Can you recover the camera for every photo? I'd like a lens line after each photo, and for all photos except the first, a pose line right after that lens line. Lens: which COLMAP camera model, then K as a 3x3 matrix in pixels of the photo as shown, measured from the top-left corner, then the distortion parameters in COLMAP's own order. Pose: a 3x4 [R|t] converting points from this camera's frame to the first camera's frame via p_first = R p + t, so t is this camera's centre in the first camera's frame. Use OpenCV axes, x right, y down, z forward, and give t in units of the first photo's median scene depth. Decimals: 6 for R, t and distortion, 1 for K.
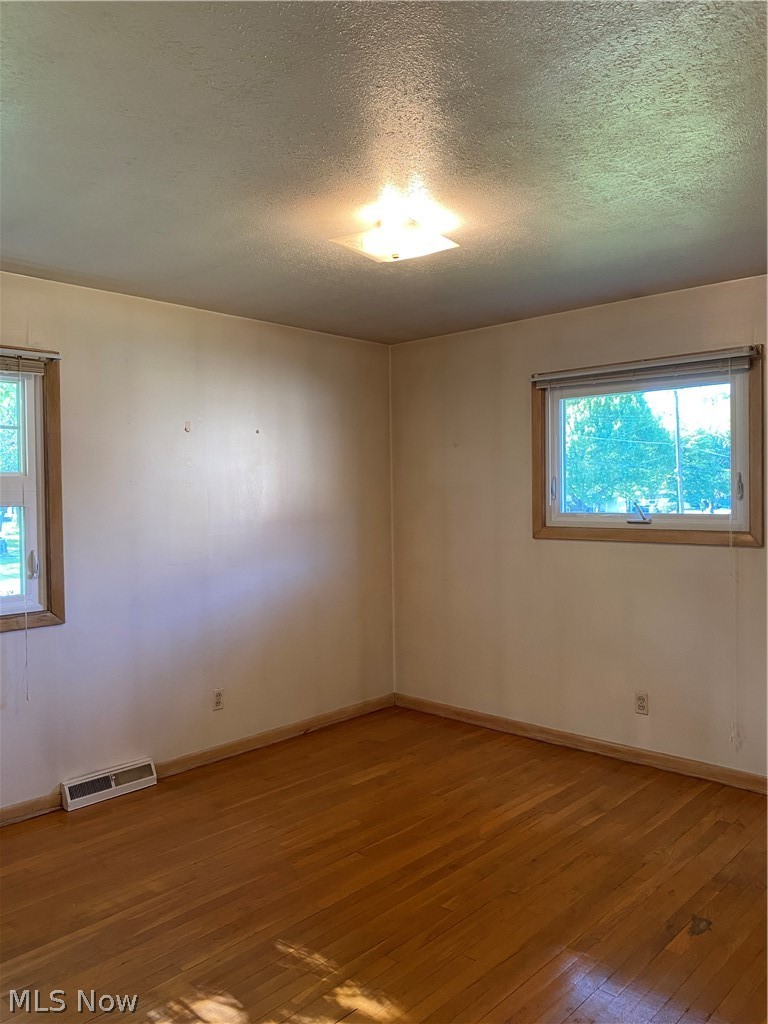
lens RADIAL K [[786.1, 0, 375.5], [0, 786.1, 506.8], [0, 0, 1]] dist [0.005598, -0.008840]
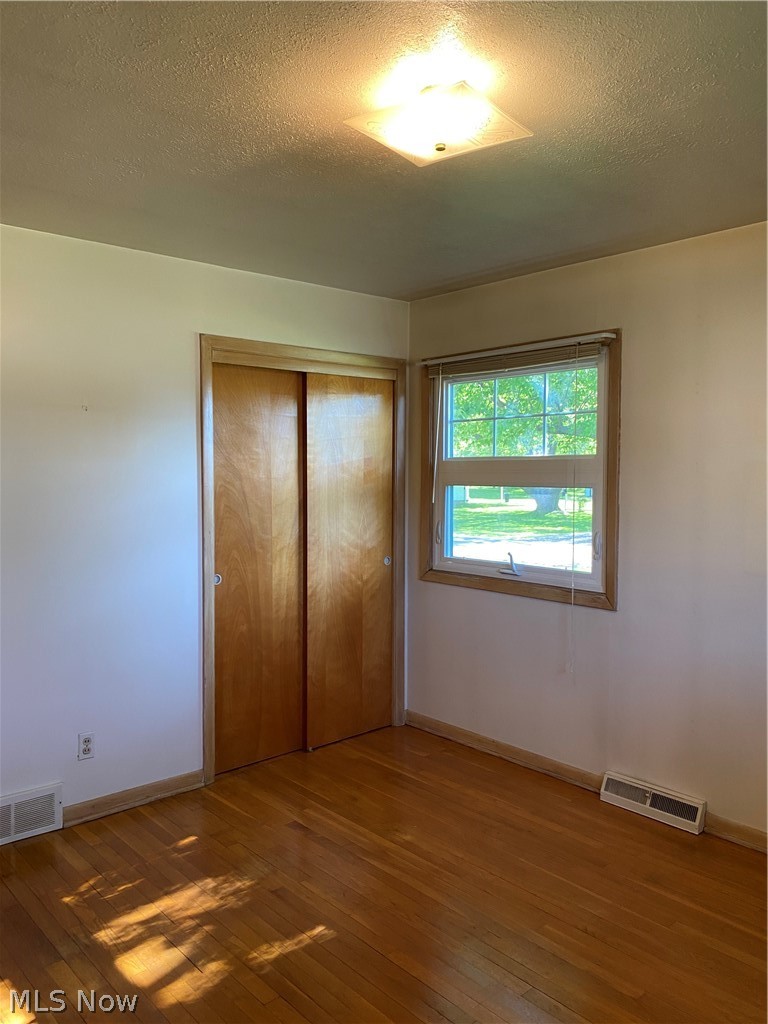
lens RADIAL K [[786.1, 0, 379.2], [0, 786.1, 514.8], [0, 0, 1]] dist [0.005598, -0.008840]
pose [[-0.077100, 0.074075, -0.994268, 0.584872], [-0.024595, 0.996791, 0.076170, -0.036433], [0.996720, 0.030327, -0.075031, 0.788914]]
